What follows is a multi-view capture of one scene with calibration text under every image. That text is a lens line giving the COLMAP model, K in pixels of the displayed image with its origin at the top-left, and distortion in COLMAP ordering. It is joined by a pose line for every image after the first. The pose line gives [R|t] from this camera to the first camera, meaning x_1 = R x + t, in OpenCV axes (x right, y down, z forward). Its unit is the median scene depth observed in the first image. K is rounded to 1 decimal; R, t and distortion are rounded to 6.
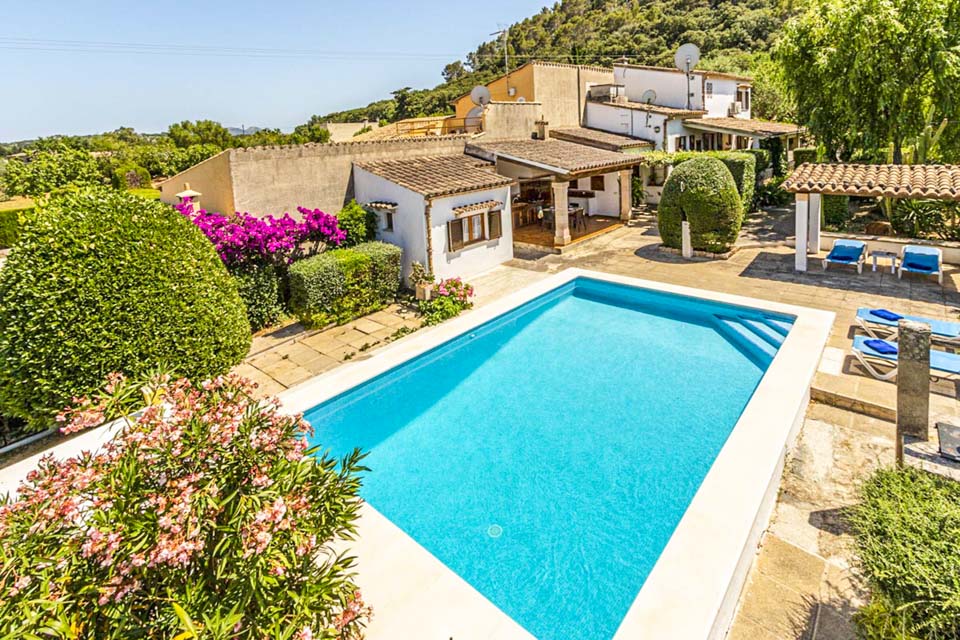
lens RADIAL K [[460.3, 0, 479.8], [0, 460.3, 320.2], [0, 0, 1]] dist [0.004205, 0.000713]
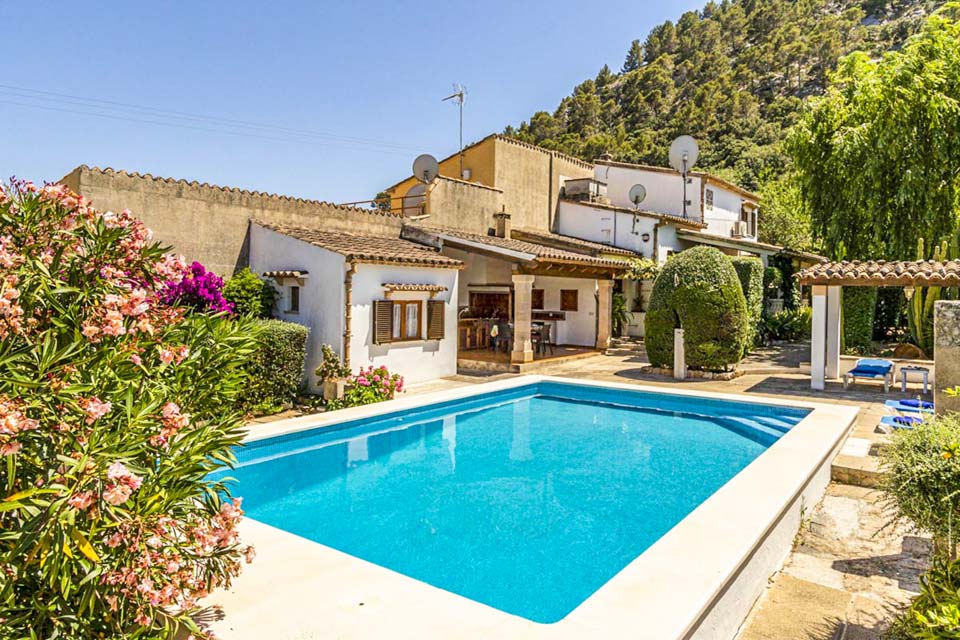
lens RADIAL K [[608.9, 0, 474.3], [0, 608.9, 290.9], [0, 0, 1]] dist [0.004923, -0.000540]
pose [[0.994044, 0.062822, 0.089050, 0.004129], [-0.054639, 0.994302, -0.091529, -0.185667], [-0.094293, 0.086119, 0.991813, -0.002128]]
